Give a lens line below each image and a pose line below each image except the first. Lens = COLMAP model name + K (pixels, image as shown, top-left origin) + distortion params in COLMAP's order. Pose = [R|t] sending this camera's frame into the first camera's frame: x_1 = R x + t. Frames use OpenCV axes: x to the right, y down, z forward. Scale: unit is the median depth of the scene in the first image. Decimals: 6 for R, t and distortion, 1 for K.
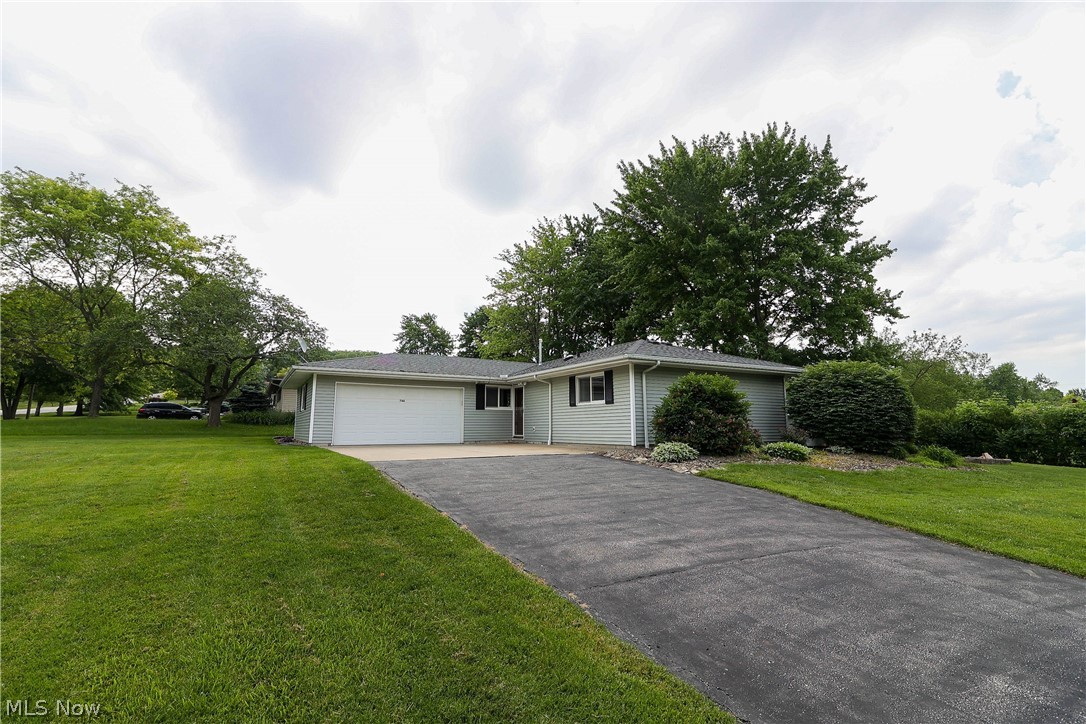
lens RADIAL K [[506.6, 0, 543.0], [0, 506.6, 362.0], [0, 0, 1]] dist [-0.002955, -0.000989]
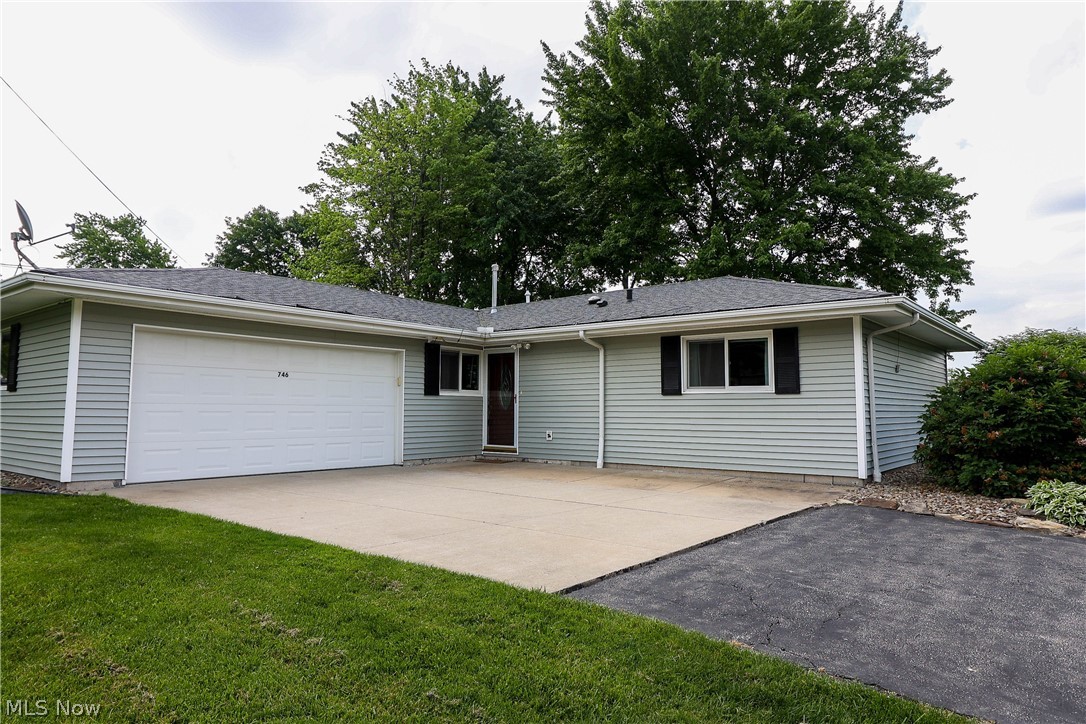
lens RADIAL K [[696.1, 0, 543.0], [0, 696.1, 362.0], [0, 0, 1]] dist [0.003140, 0.001173]
pose [[0.933053, 0.031005, 0.358400, -0.262133], [-0.052986, 0.997258, 0.051671, 0.020692], [-0.355815, -0.067202, 0.932137, 0.327258]]
